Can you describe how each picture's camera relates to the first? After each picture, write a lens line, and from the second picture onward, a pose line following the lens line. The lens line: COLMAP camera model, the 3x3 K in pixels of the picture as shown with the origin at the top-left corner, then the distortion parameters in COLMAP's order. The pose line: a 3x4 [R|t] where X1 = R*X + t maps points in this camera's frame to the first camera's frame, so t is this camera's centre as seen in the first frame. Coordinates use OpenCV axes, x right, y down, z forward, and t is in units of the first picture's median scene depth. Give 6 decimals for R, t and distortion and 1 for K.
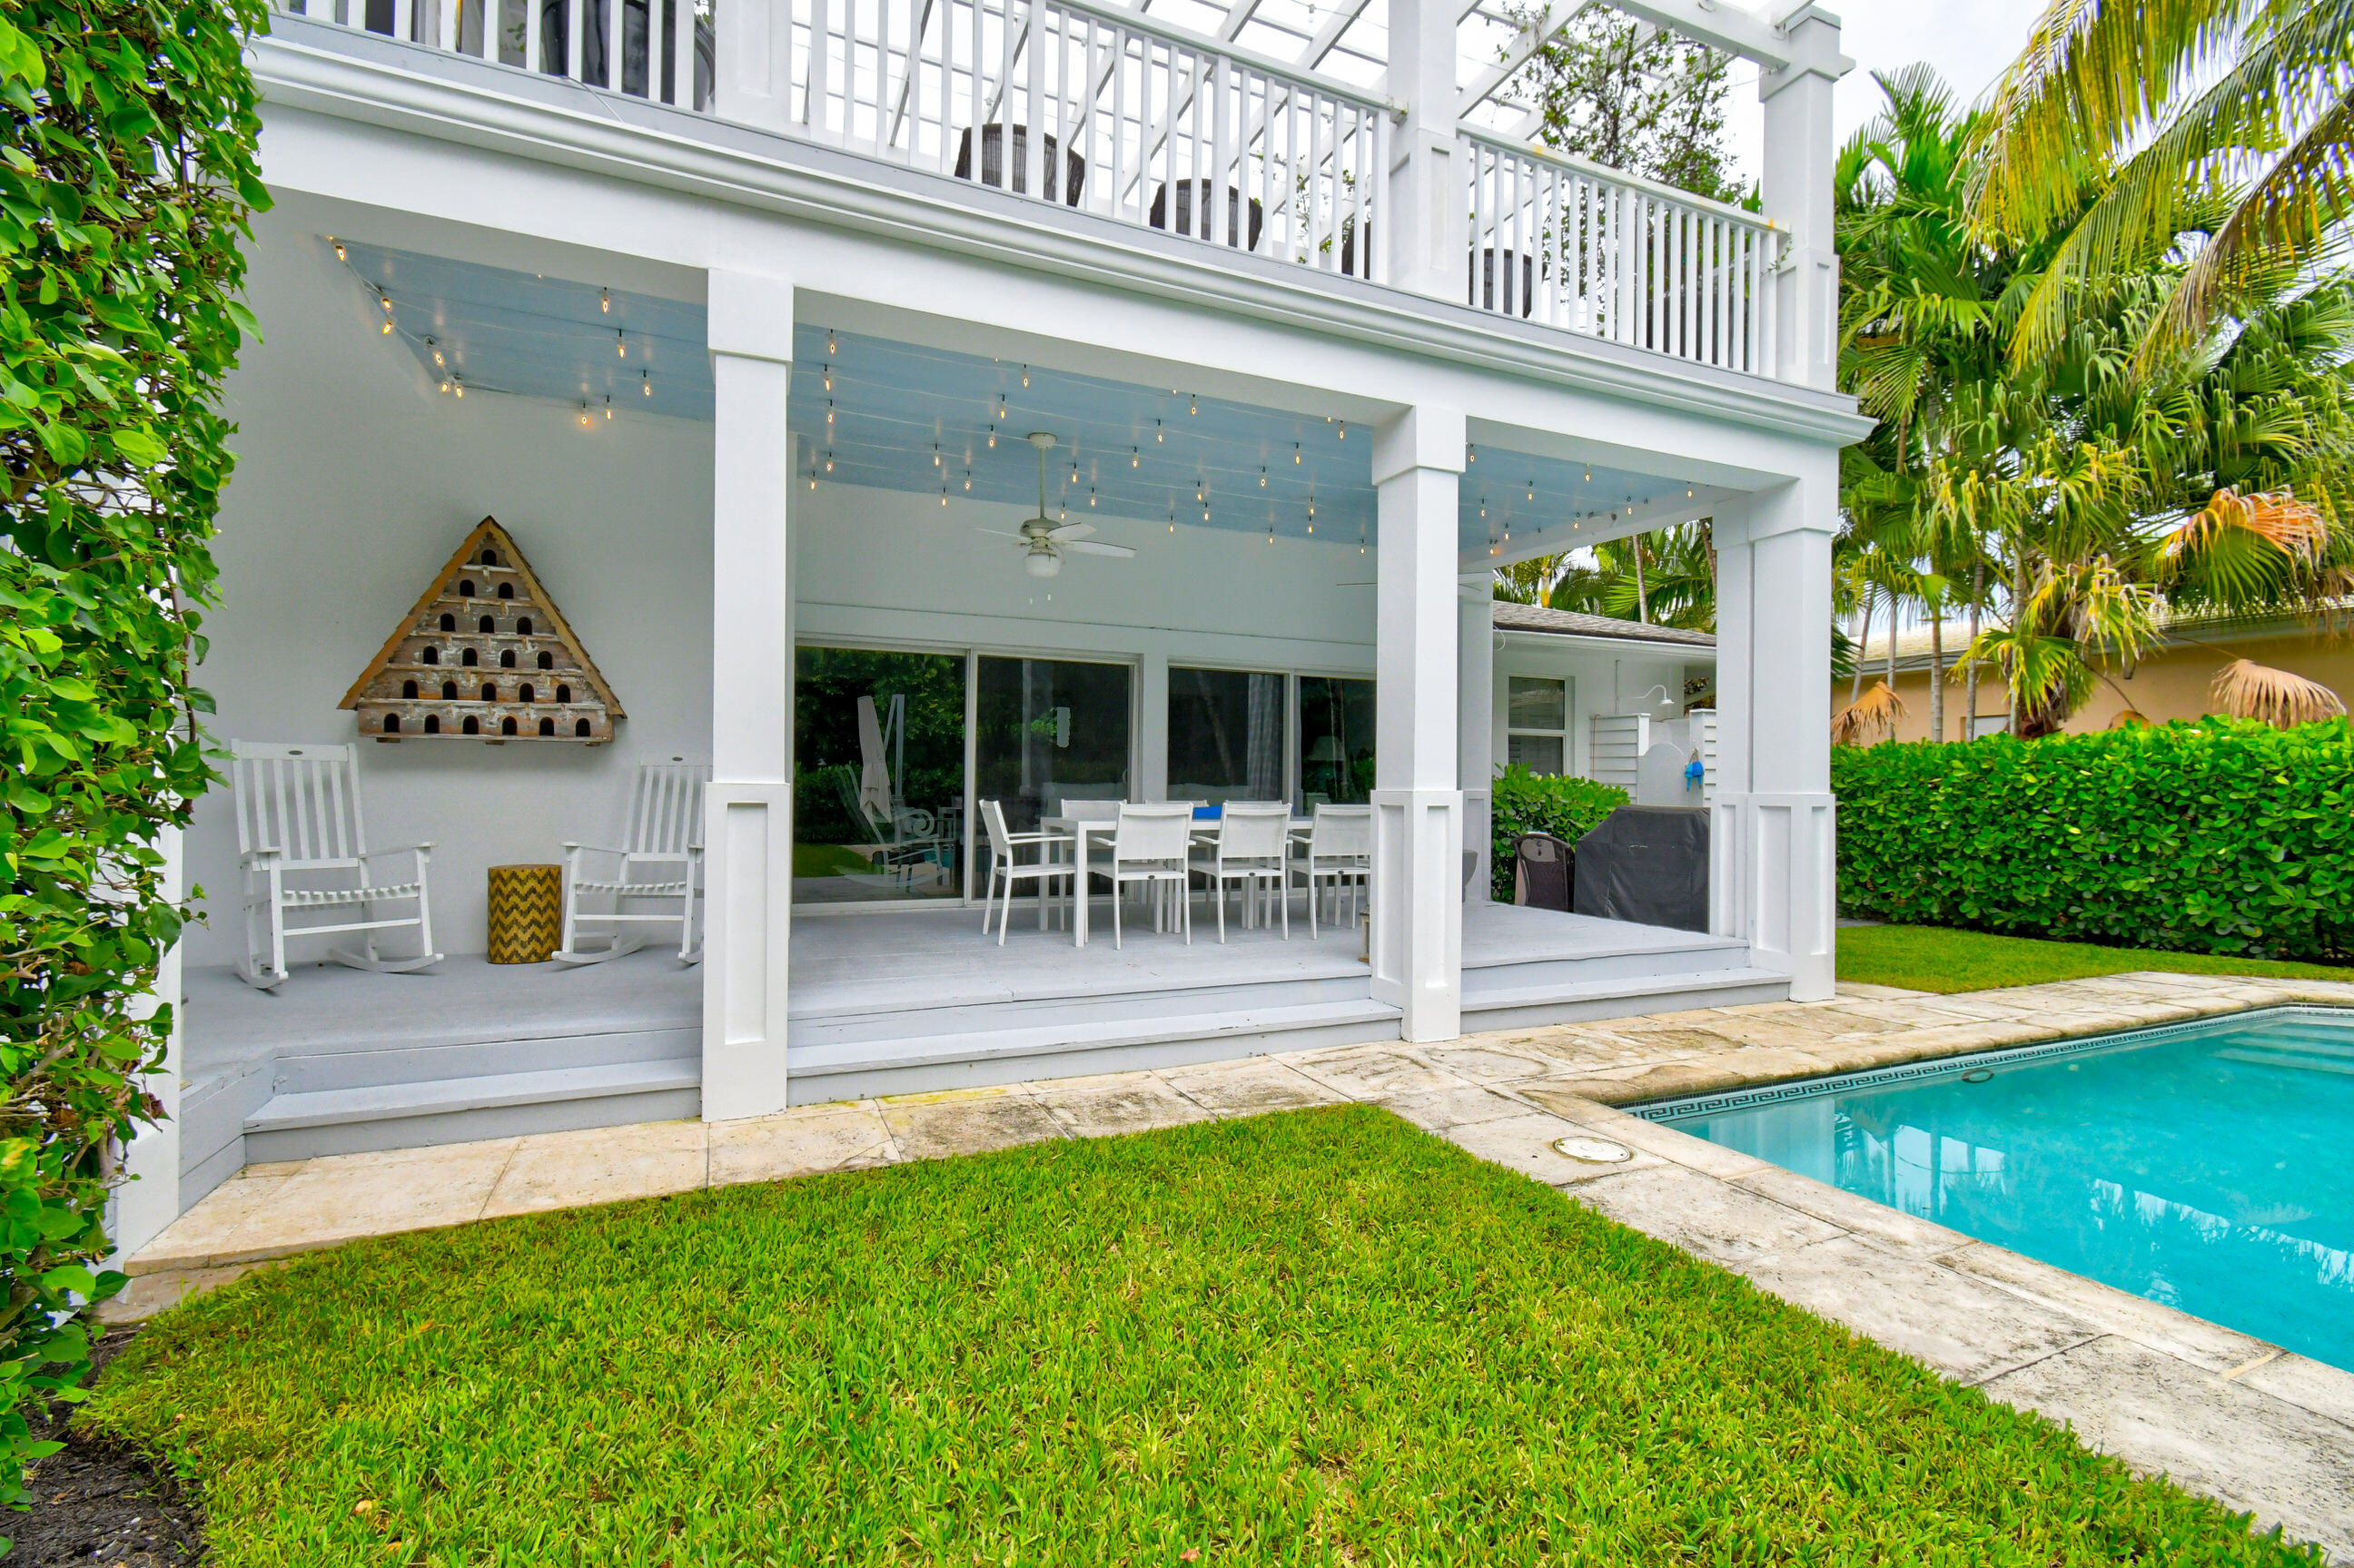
lens RADIAL K [[1035.0, 0, 1164.5], [0, 1035.0, 783.6], [0, 0, 1]] dist [0.007648, -0.005855]
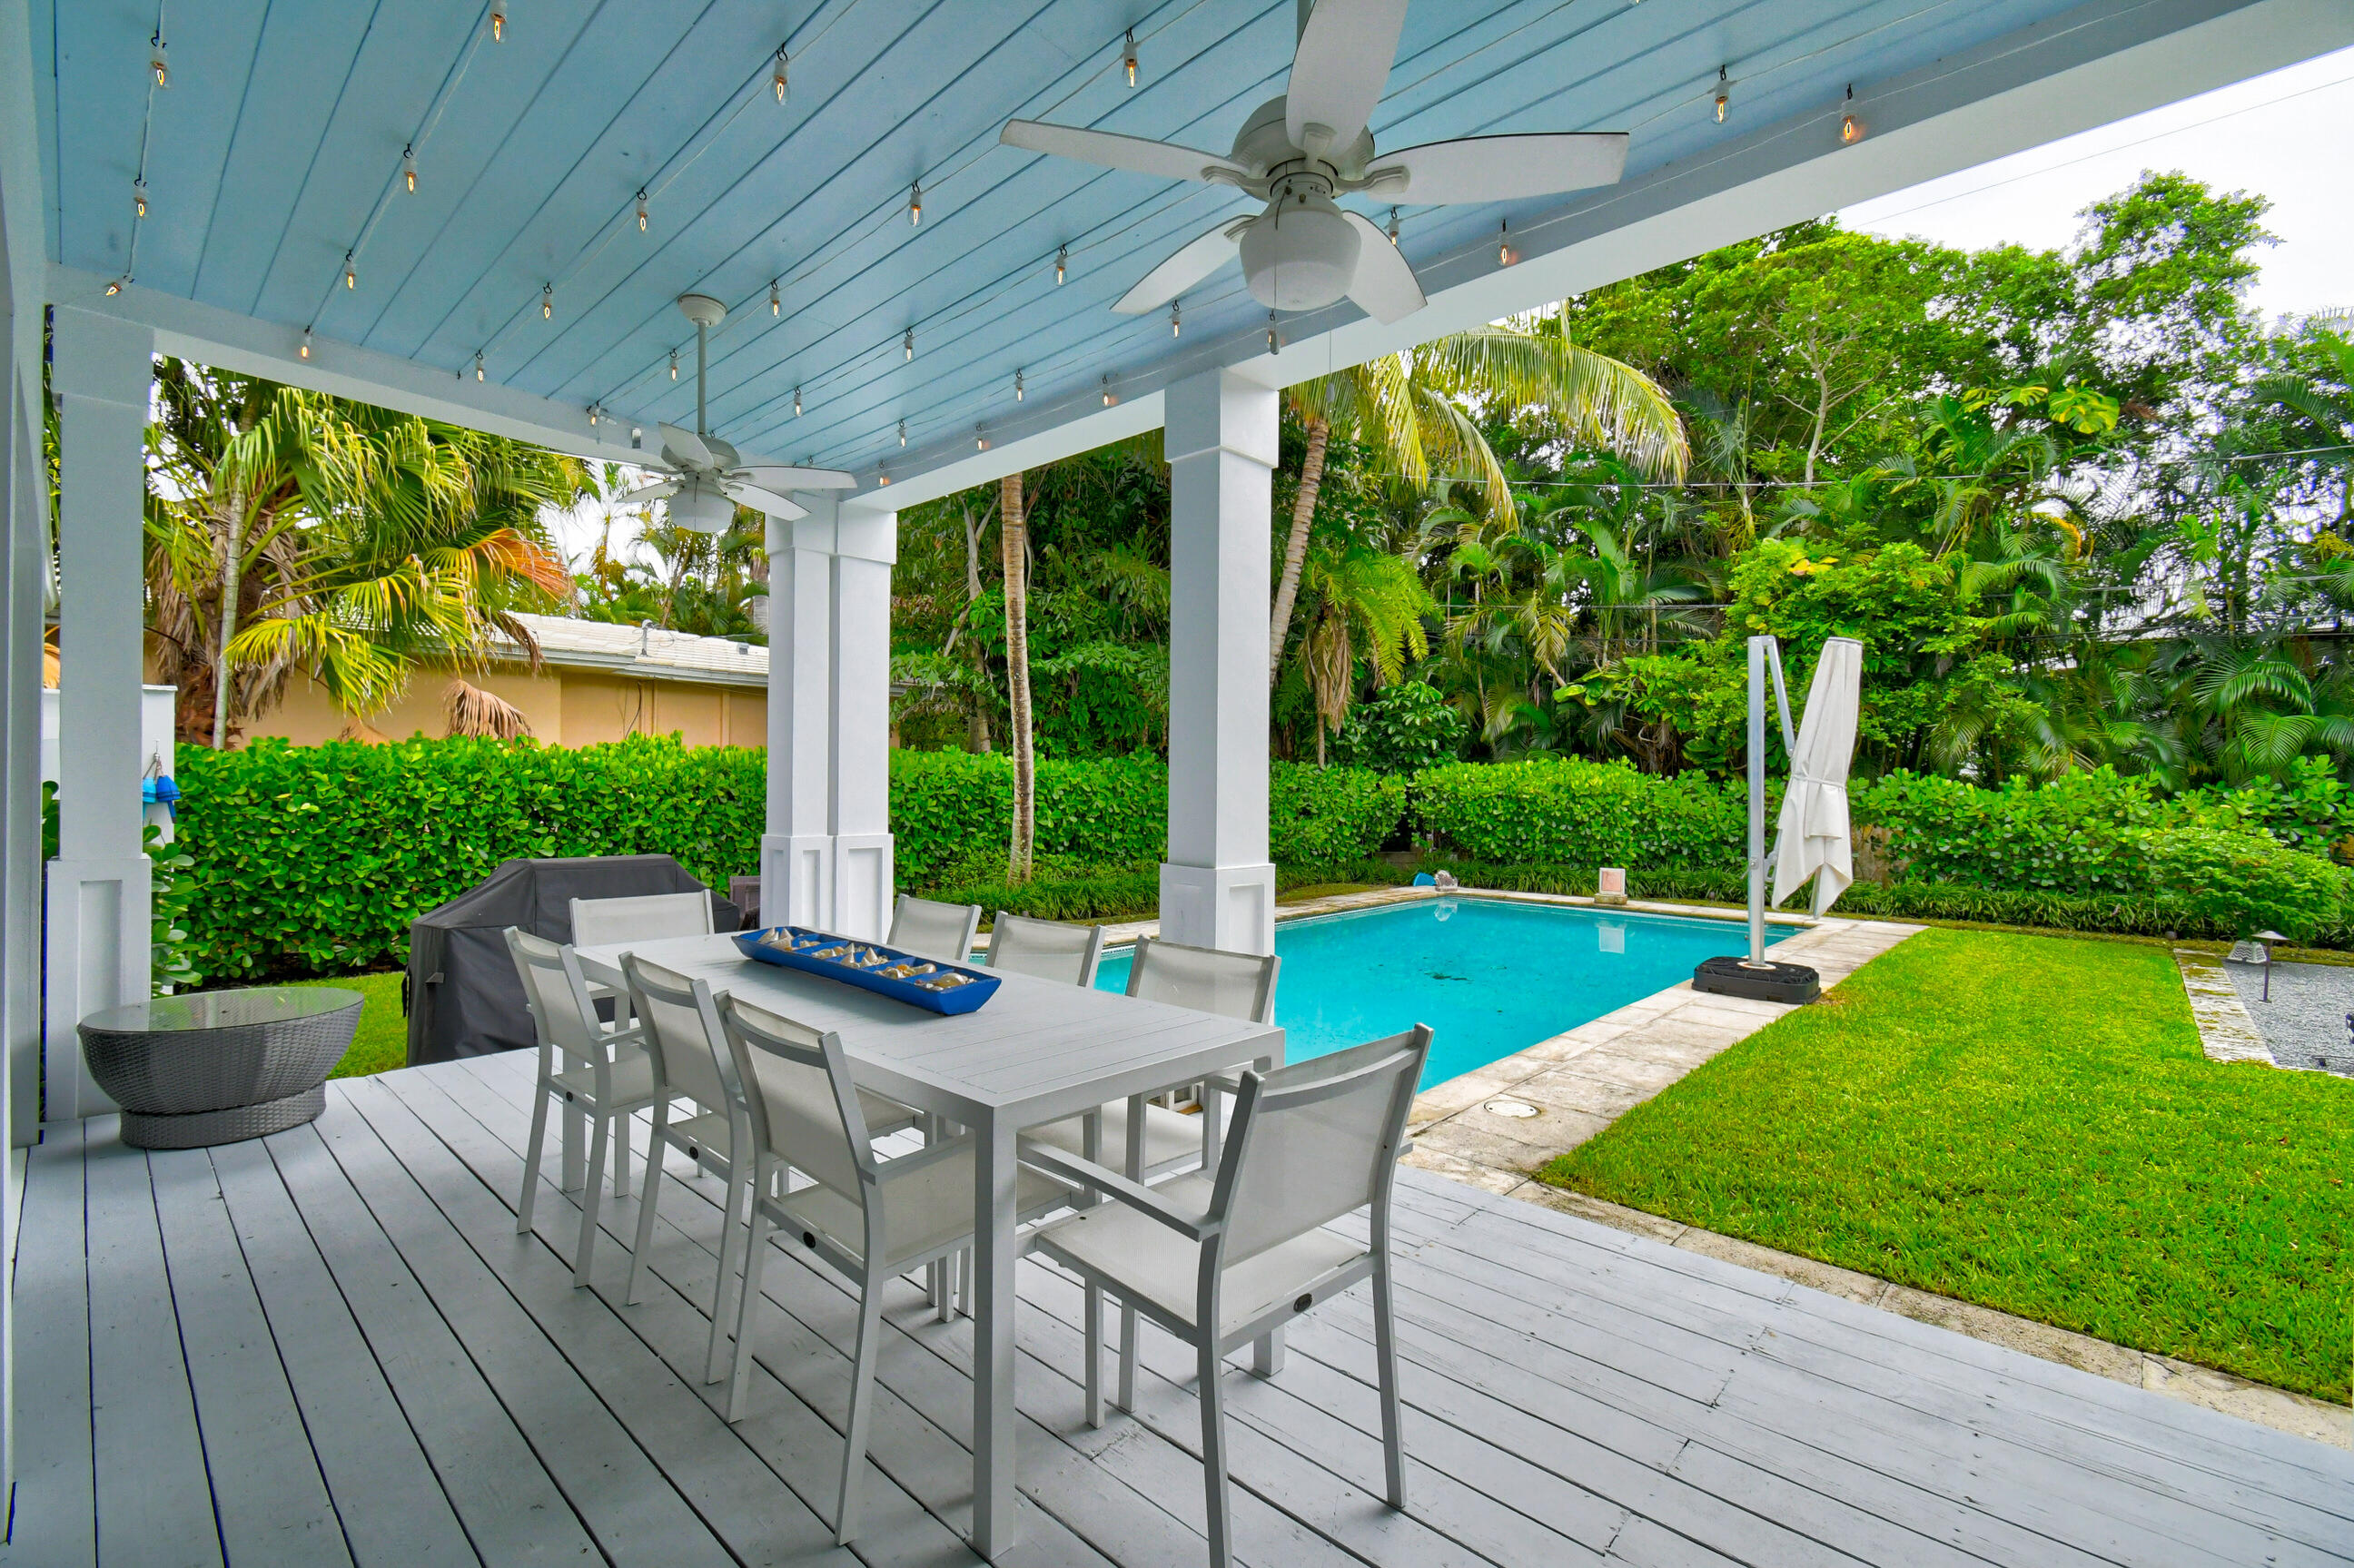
lens RADIAL K [[1035.0, 0, 1164.5], [0, 1035.0, 783.6], [0, 0, 1]] dist [0.007648, -0.005855]
pose [[-0.393847, -0.015524, 0.919045, -0.541524], [-0.017226, 0.999806, 0.009507, -0.071631], [-0.919015, -0.012087, -0.394038, 1.586587]]
